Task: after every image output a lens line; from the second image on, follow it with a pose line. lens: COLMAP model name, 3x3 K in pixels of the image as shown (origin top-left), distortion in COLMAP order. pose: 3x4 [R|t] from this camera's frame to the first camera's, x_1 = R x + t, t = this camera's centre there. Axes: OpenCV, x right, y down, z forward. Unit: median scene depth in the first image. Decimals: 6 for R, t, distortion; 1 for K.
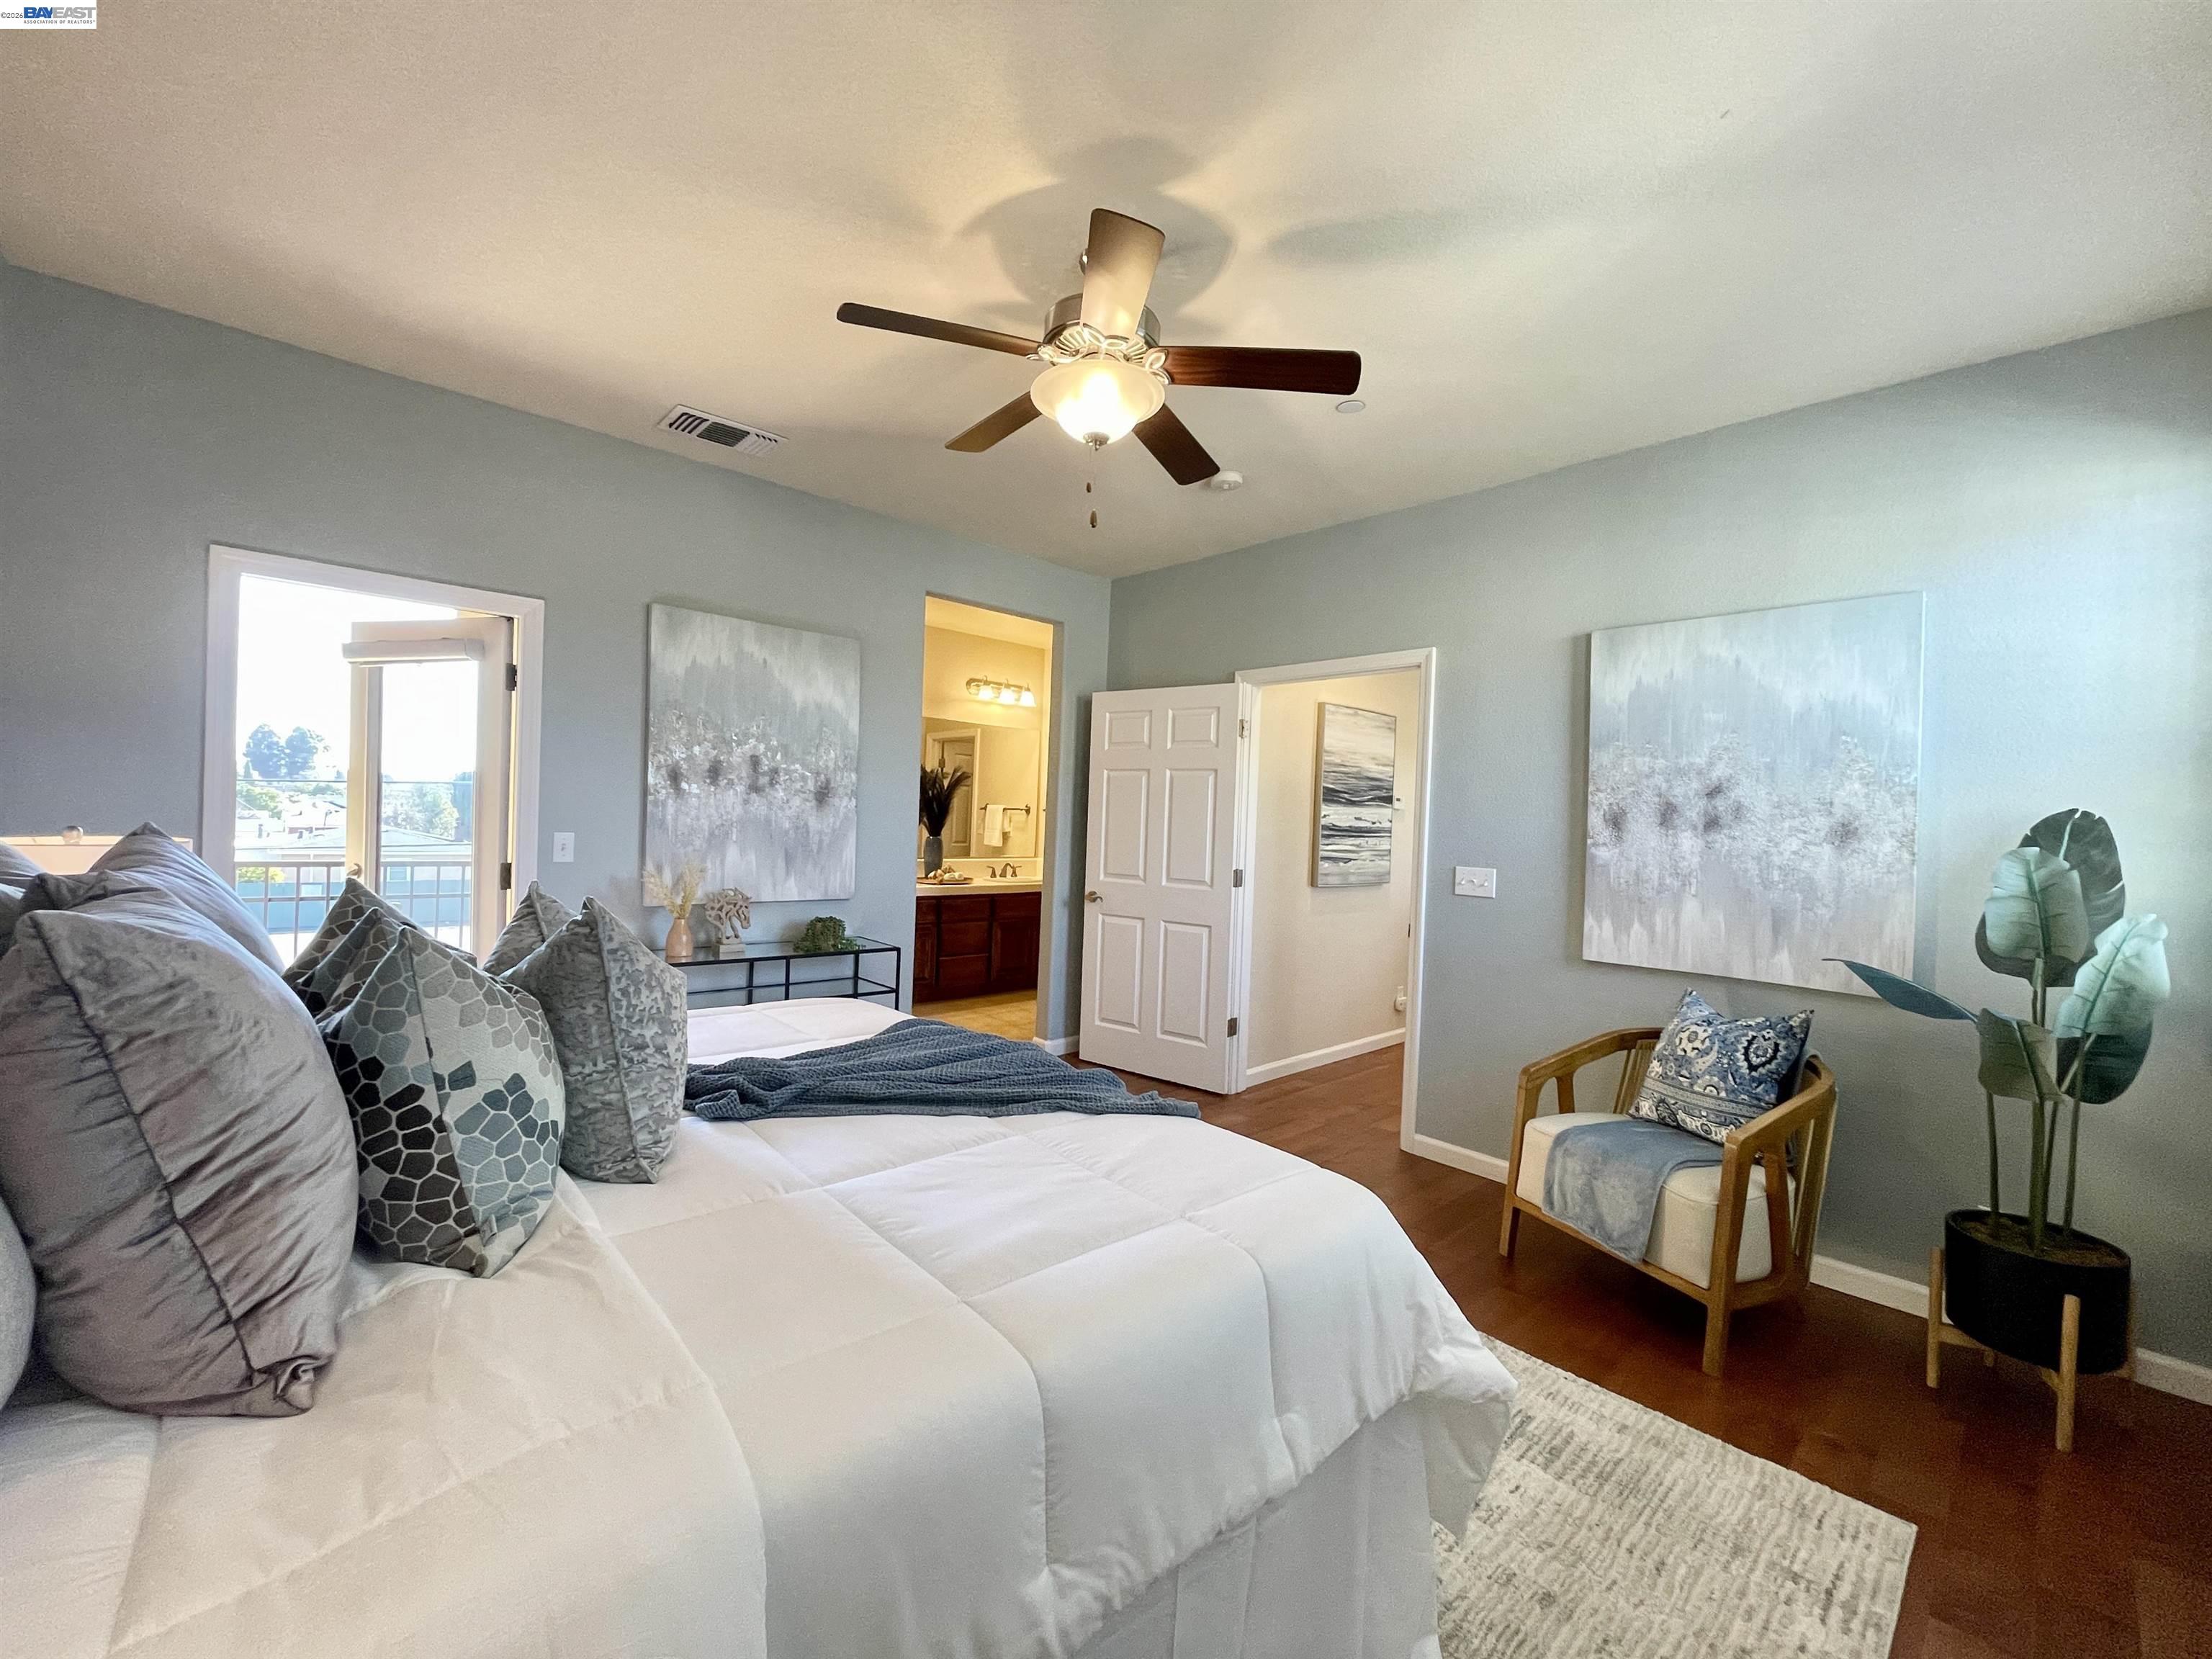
lens RADIAL K [[890.9, 0, 1101.3], [0, 890.9, 822.8], [0, 0, 1]] dist [-0.002938, 0.000023]
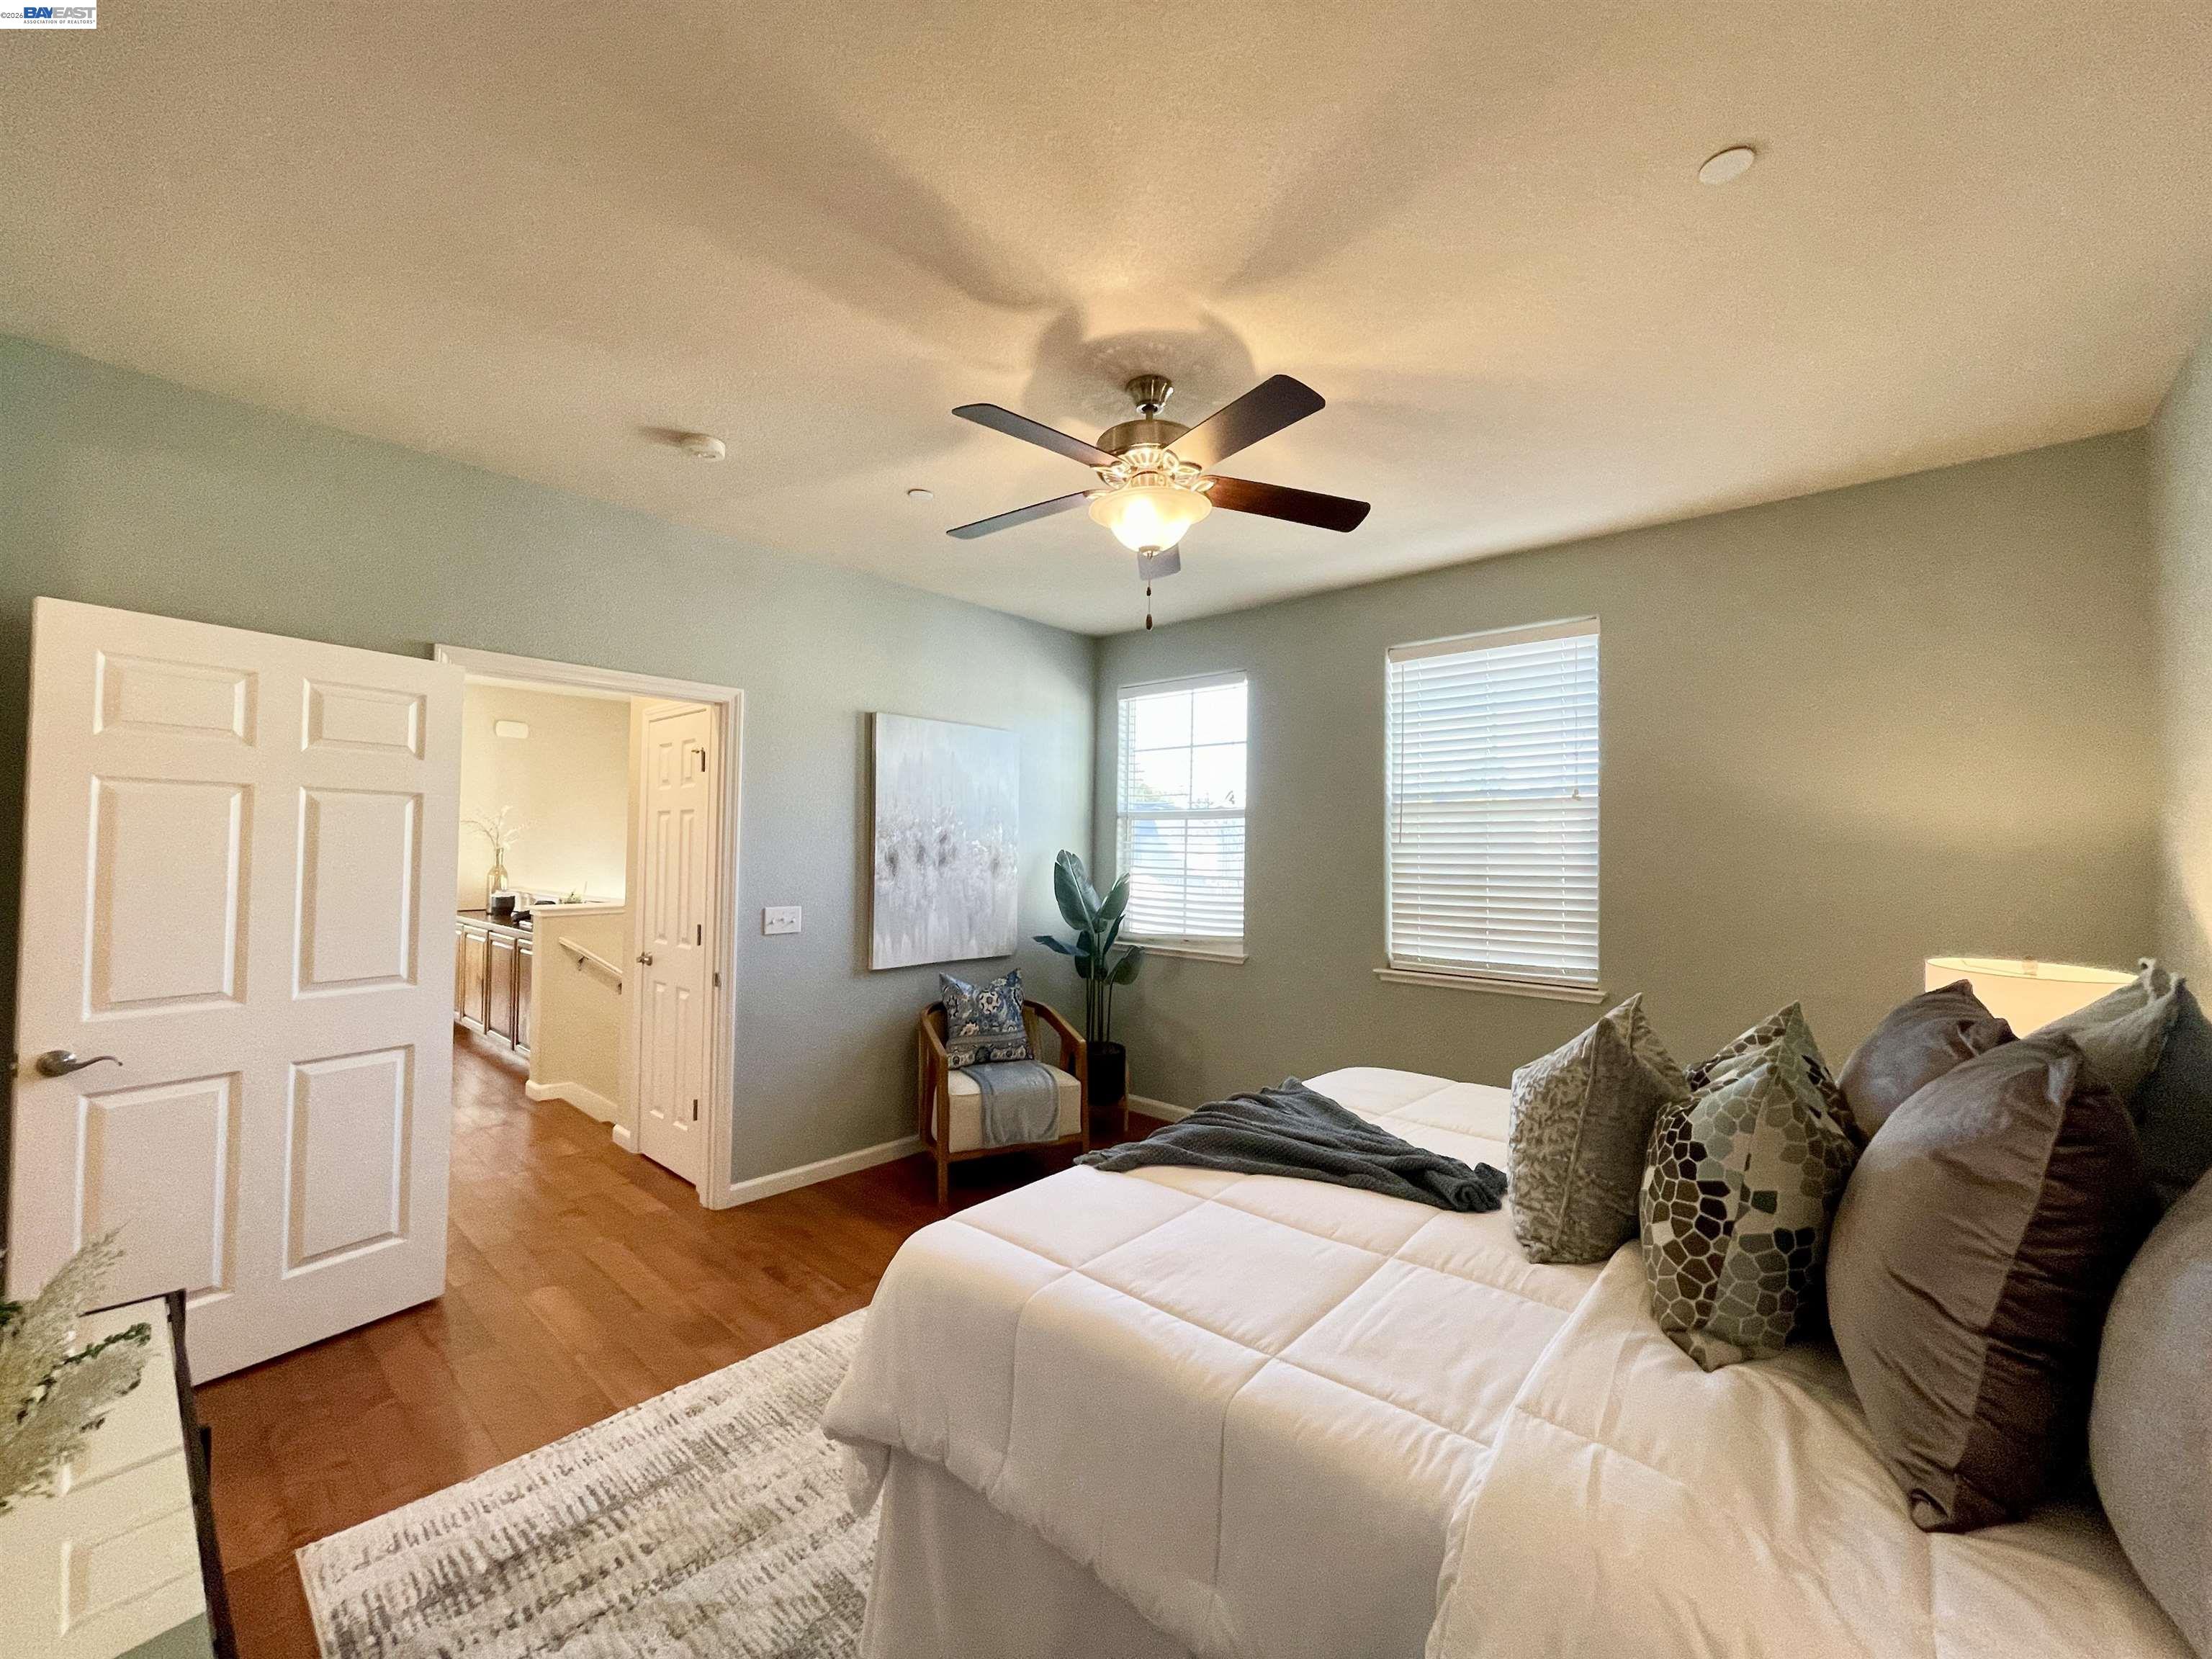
lens RADIAL K [[890.9, 0, 1098.0], [0, 890.9, 836.8], [0, 0, 1]] dist [-0.002938, 0.000023]
pose [[-0.088879, -0.021796, 0.995804, -0.630271], [-0.009829, 0.999731, 0.021005, -0.055764], [-0.995994, -0.007921, -0.089069, 0.676841]]
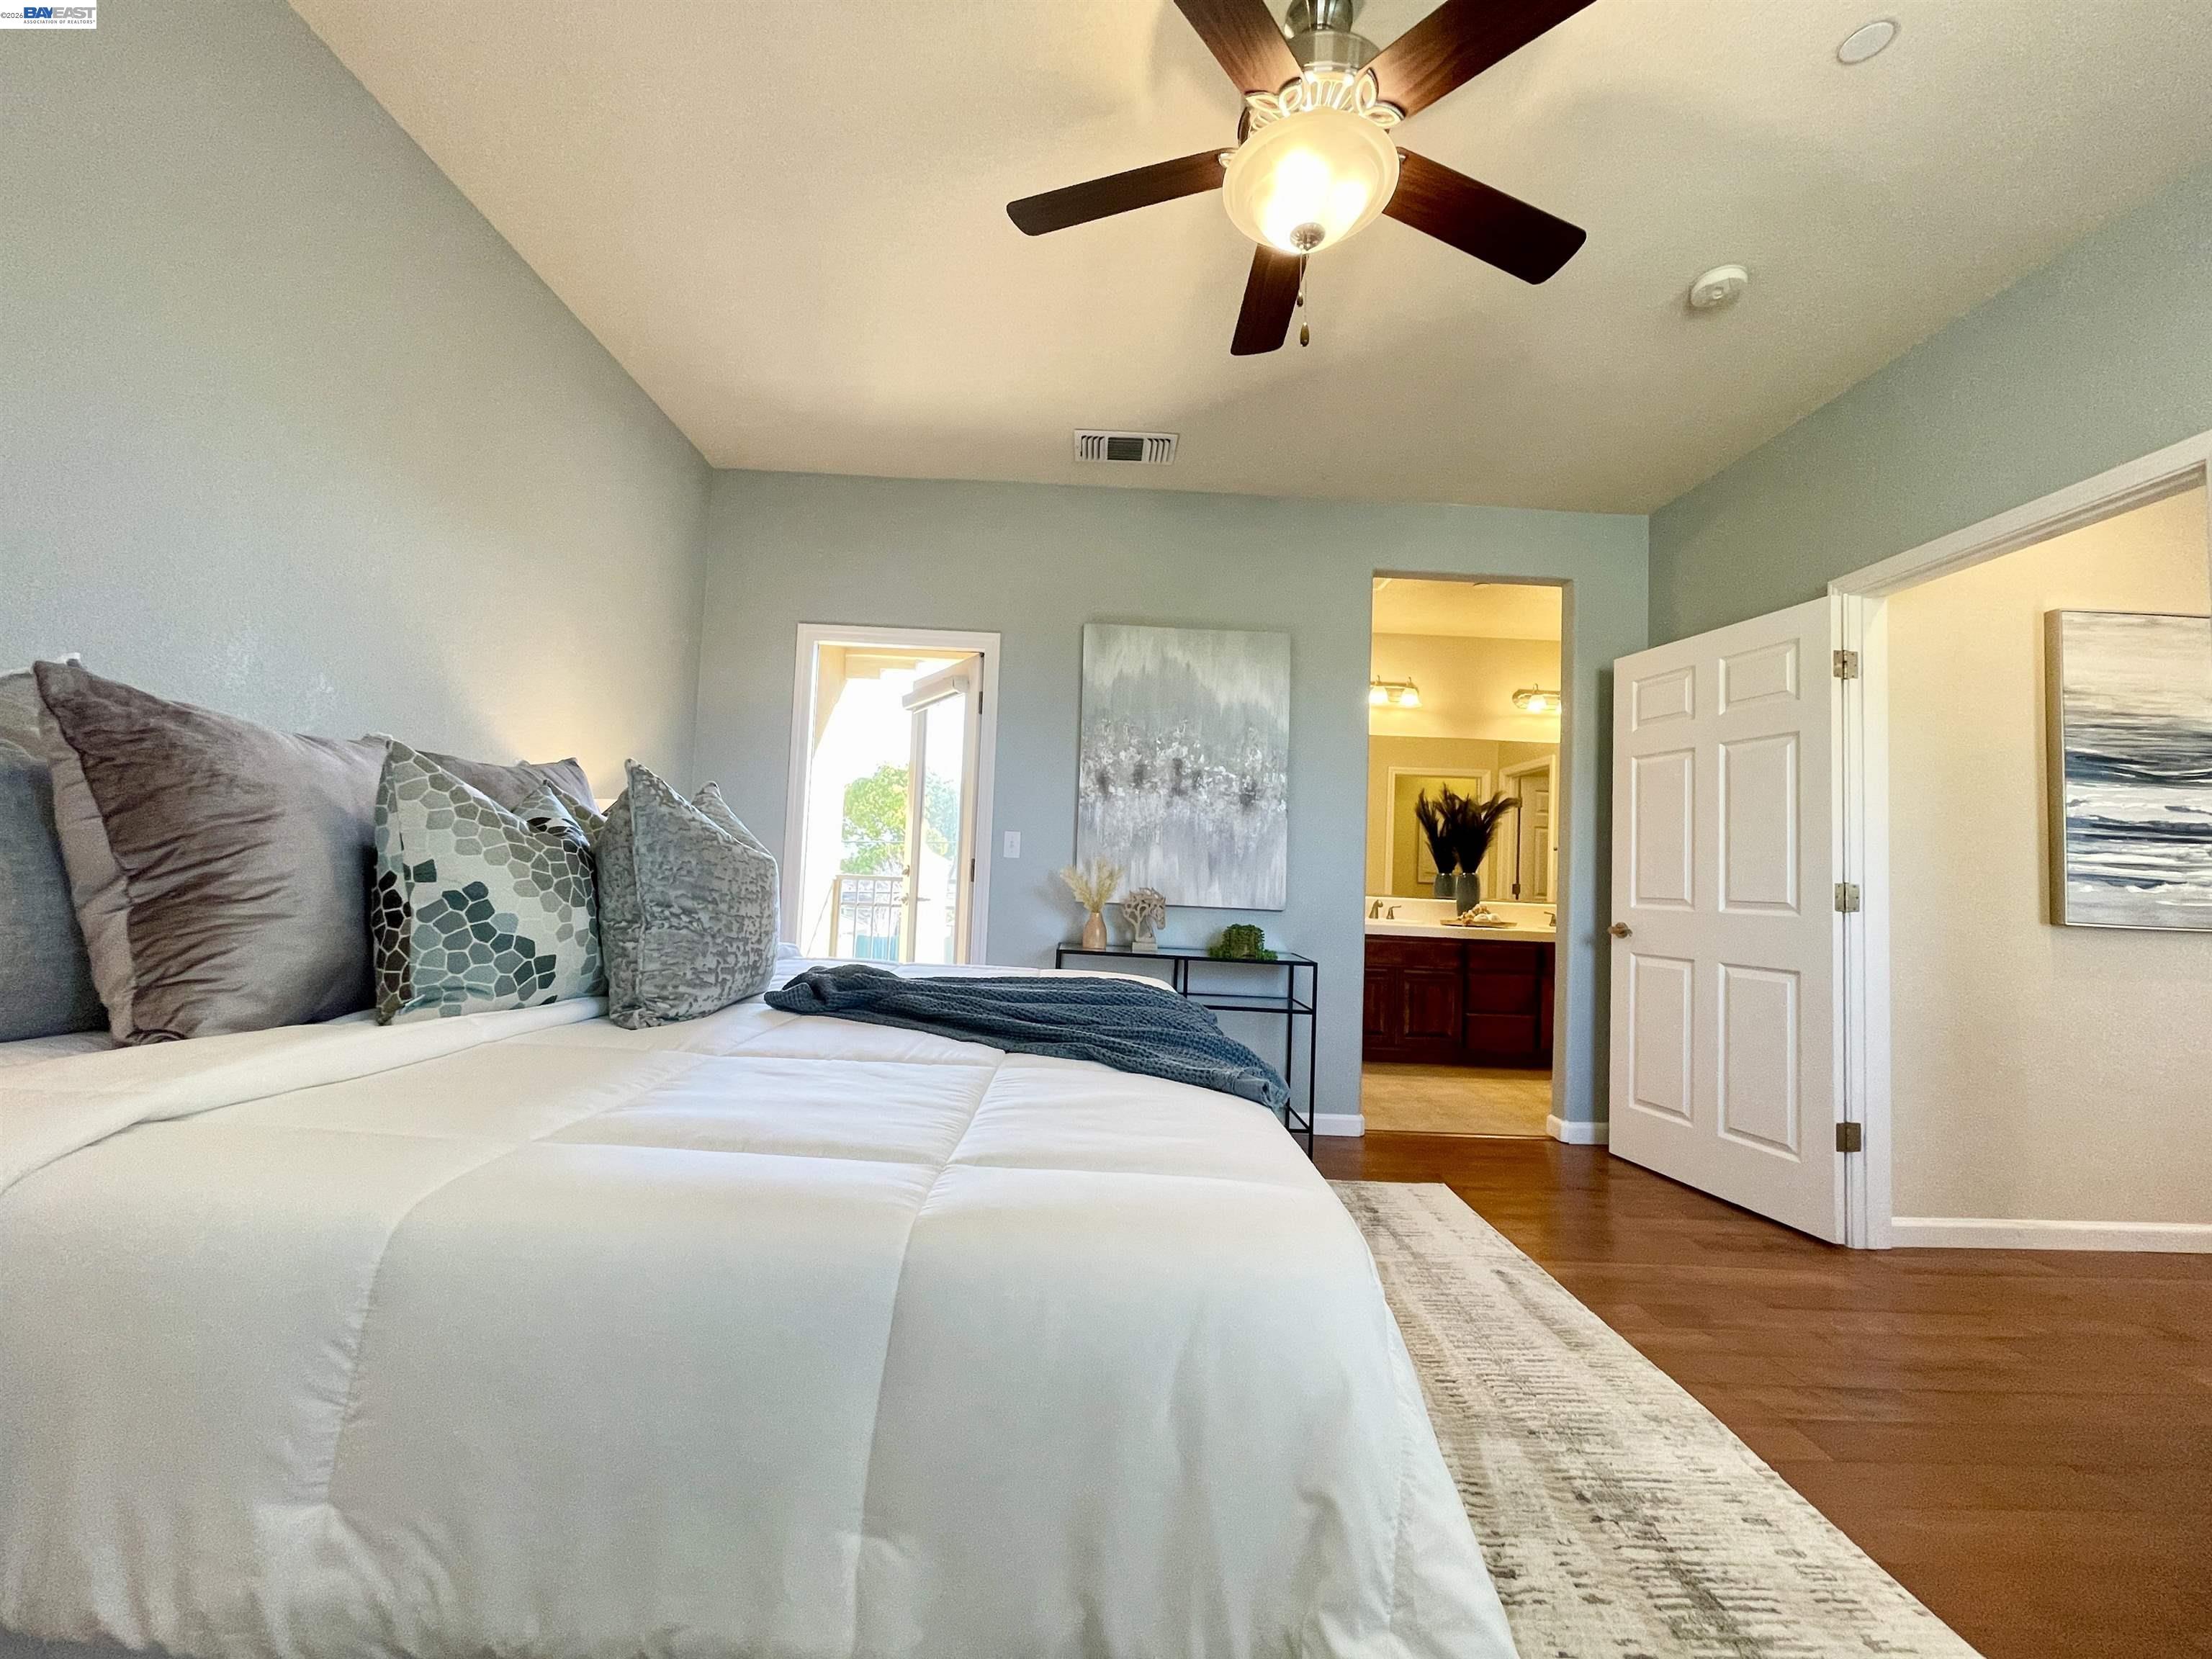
lens RADIAL K [[890.9, 0, 1100.9], [0, 890.9, 824.6], [0, 0, 1]] dist [-0.002938, 0.000023]
pose [[0.748716, -0.045419, -0.661333, 0.205131], [-0.017691, 0.995925, -0.088428, 0.088584], [0.662655, 0.077907, 0.744862, 0.202926]]
